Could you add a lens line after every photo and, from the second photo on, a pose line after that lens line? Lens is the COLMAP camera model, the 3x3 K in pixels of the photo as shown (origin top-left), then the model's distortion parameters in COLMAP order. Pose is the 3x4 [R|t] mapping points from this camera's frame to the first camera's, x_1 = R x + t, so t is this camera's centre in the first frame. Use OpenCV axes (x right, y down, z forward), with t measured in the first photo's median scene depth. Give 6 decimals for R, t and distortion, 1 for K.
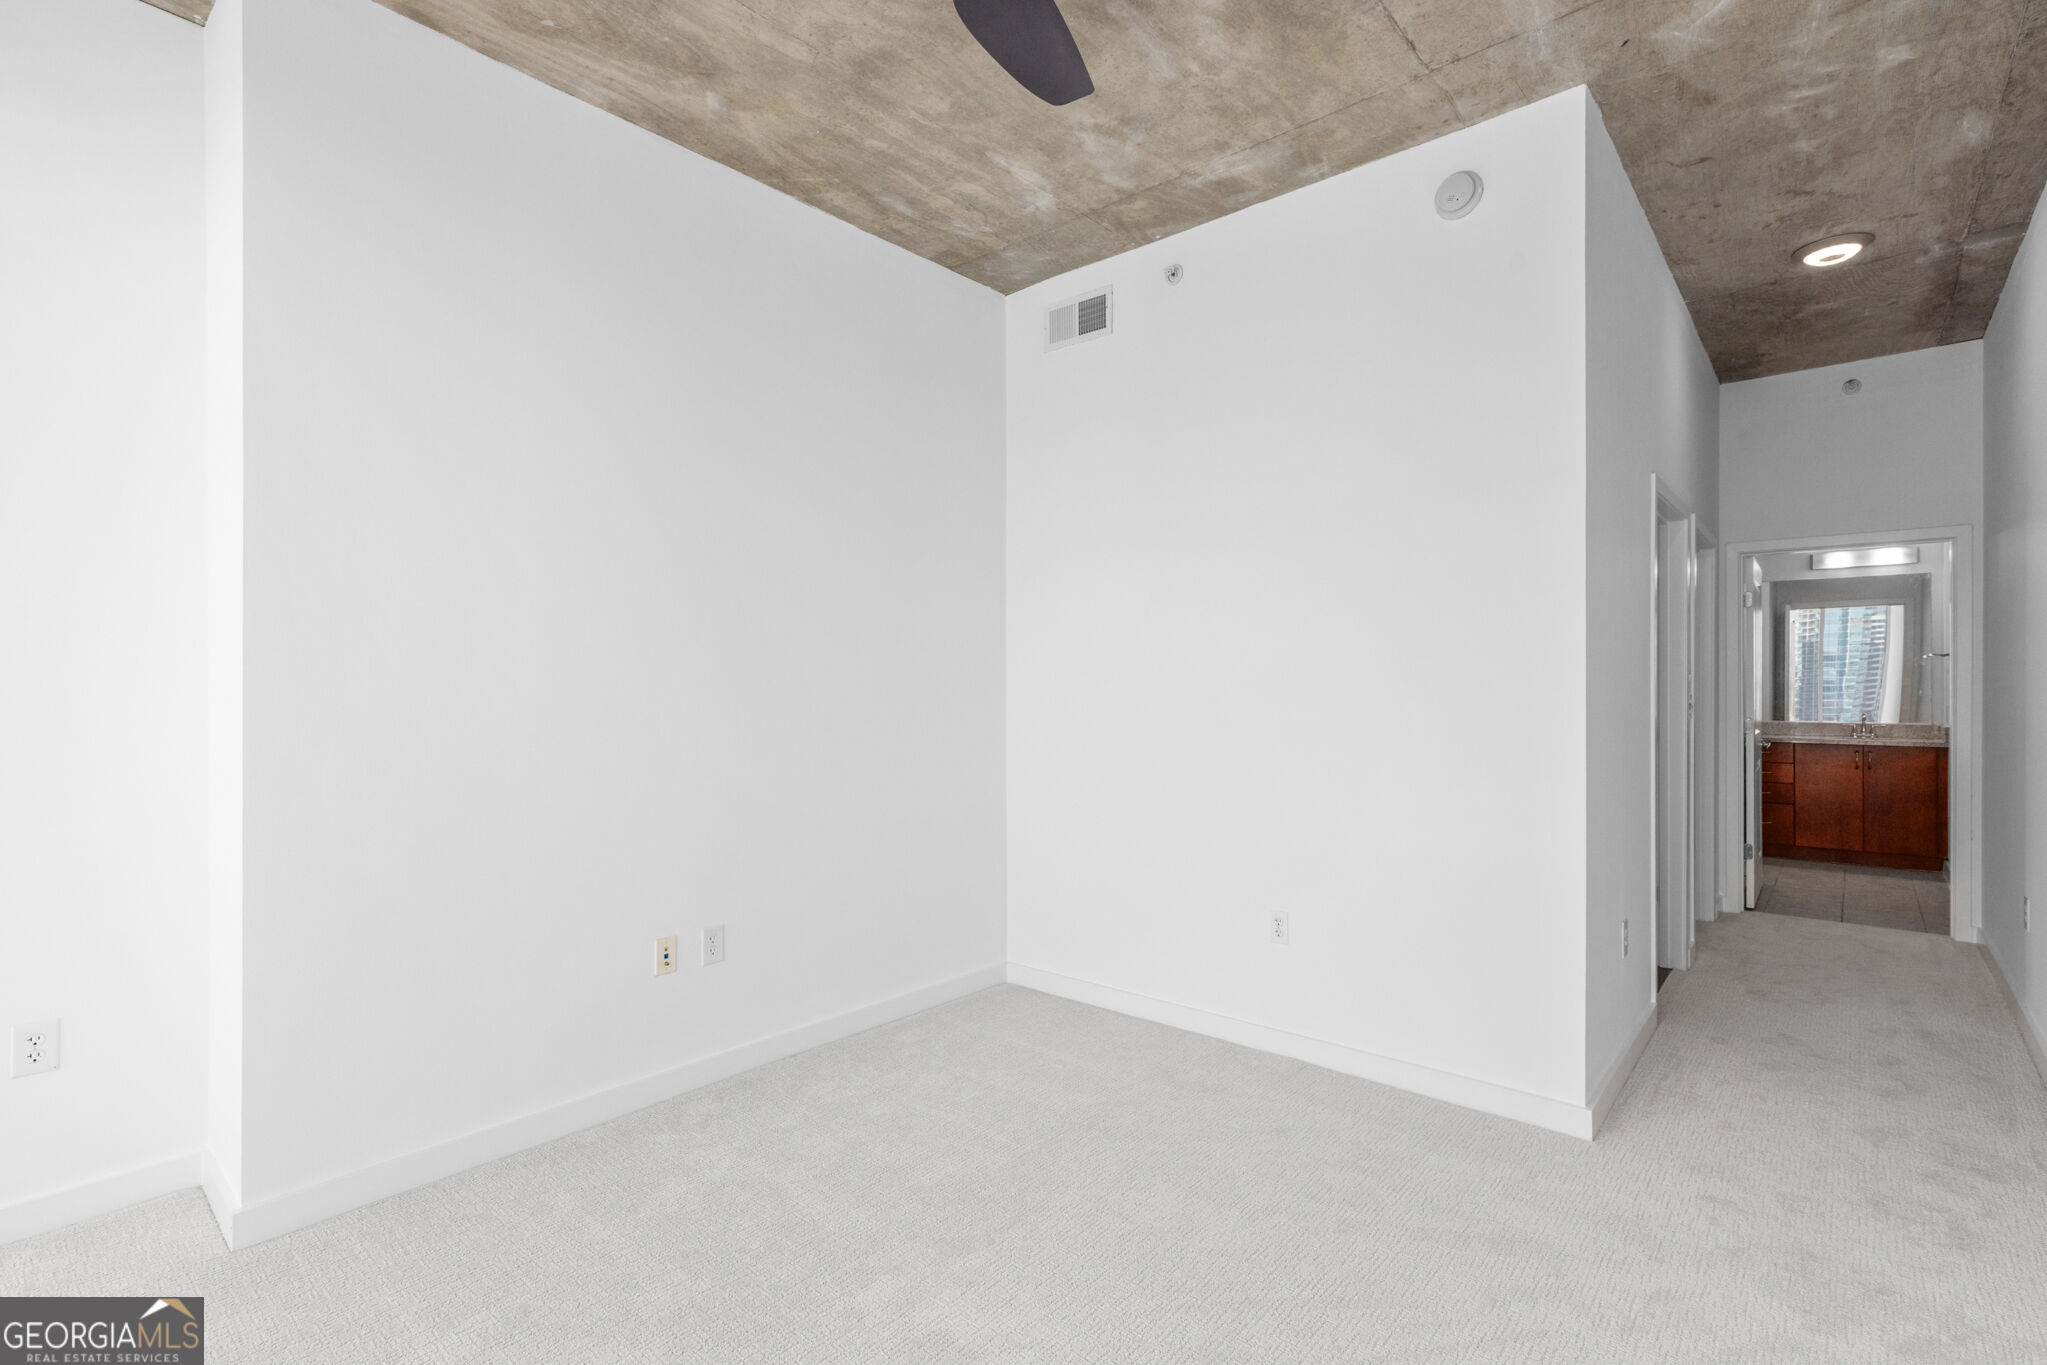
lens RADIAL K [[940.2, 0, 1020.9], [0, 940.2, 688.3], [0, 0, 1]] dist [0.009119, -0.000395]
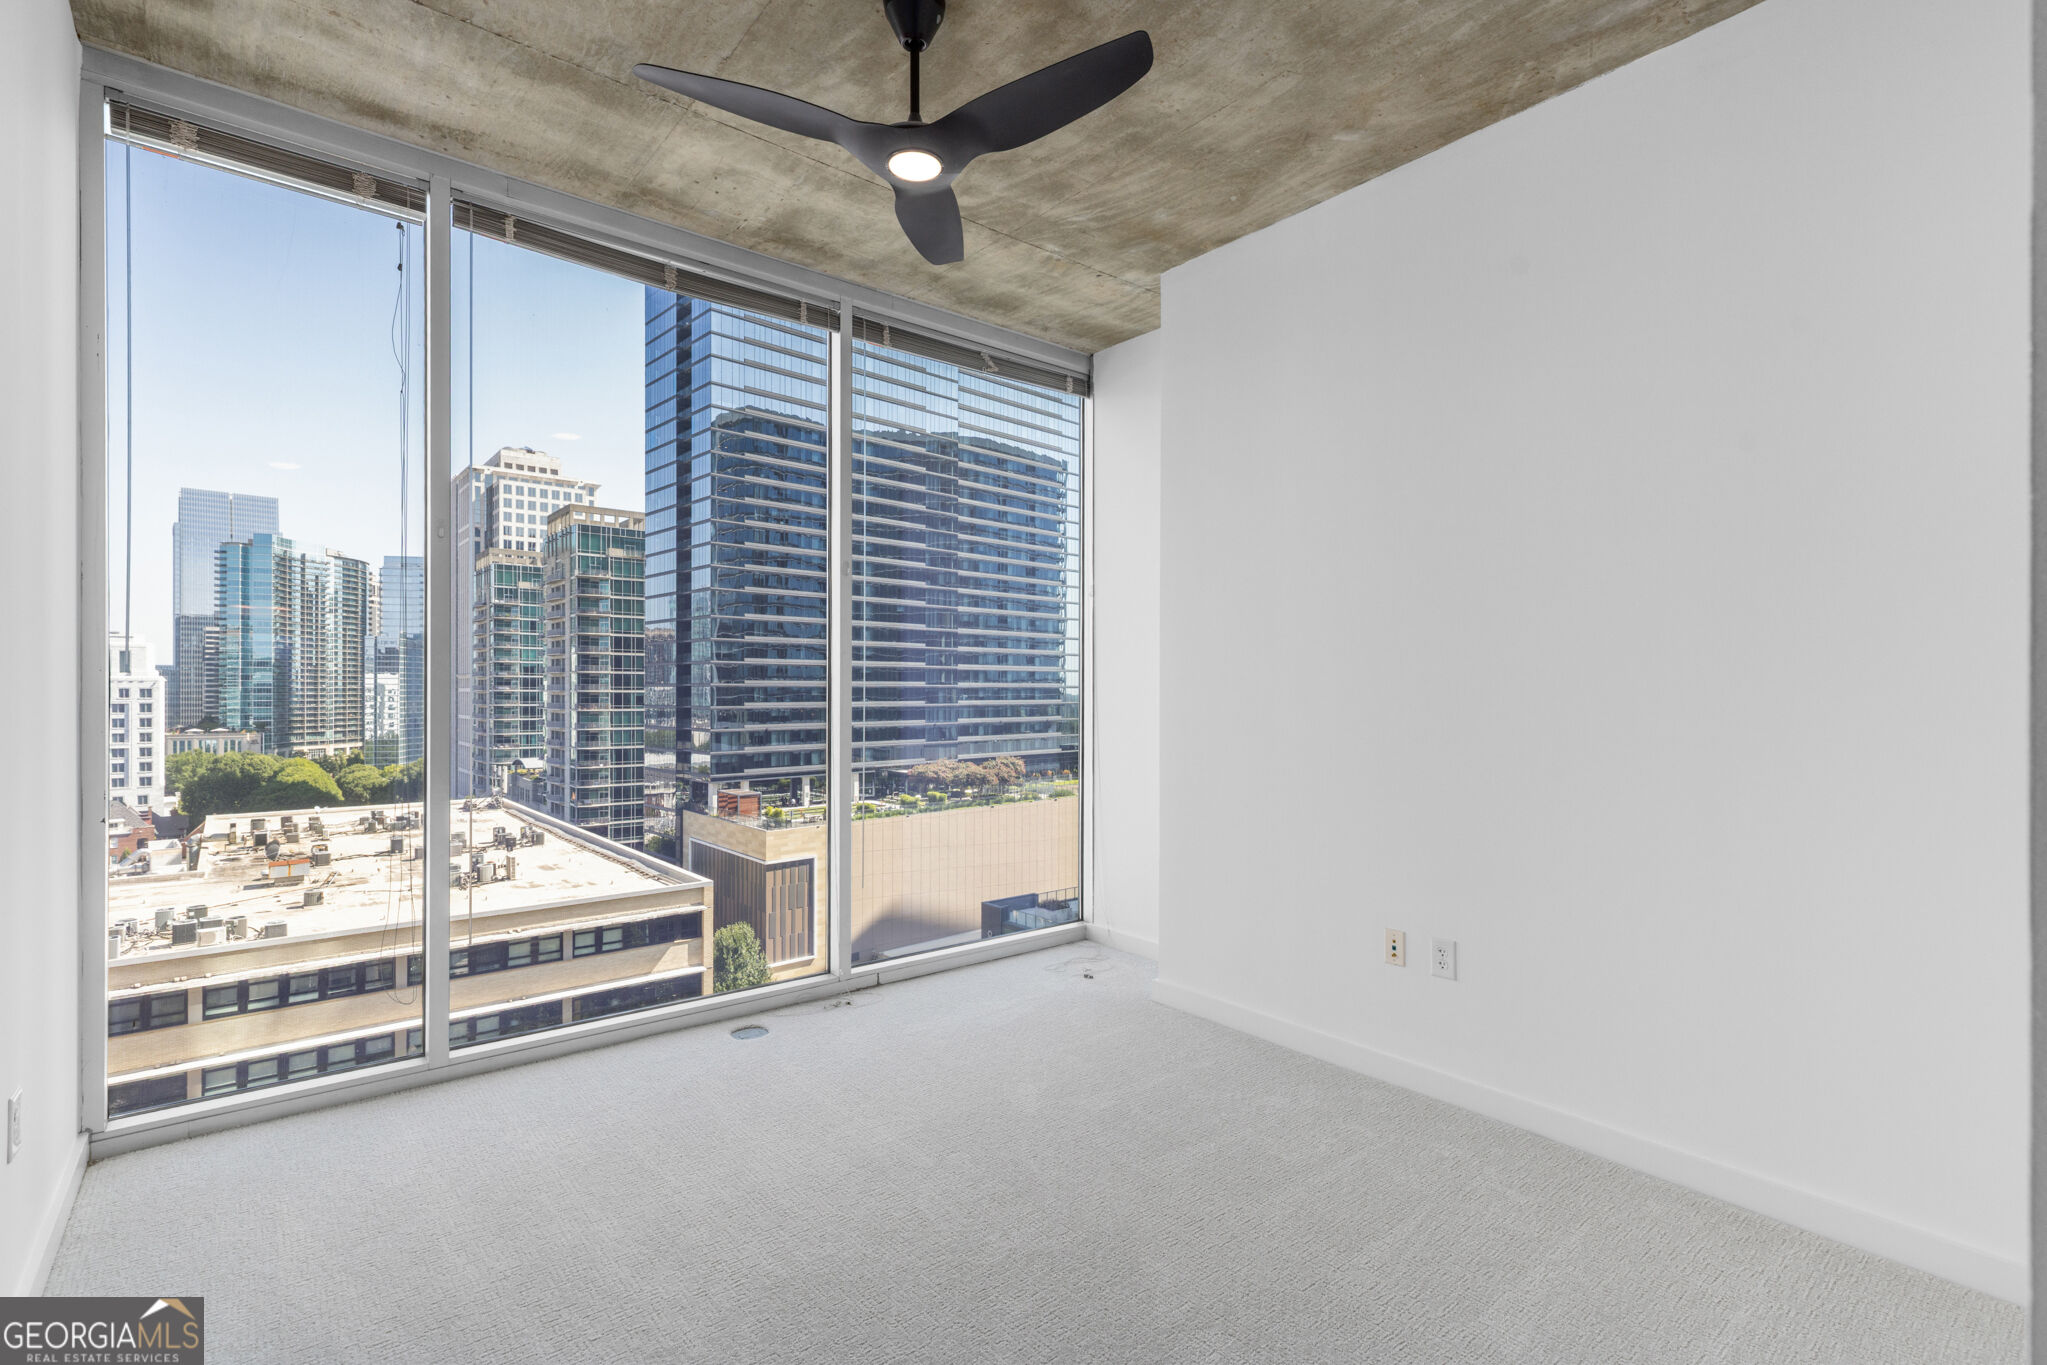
lens RADIAL K [[940.2, 0, 1042.9], [0, 940.2, 686.5], [0, 0, 1]] dist [0.009119, -0.000395]
pose [[-0.126733, -0.004332, -0.991927, 0.719459], [0.005155, 0.999974, -0.005026, -0.003835], [0.991923, -0.005750, -0.126707, 0.749378]]
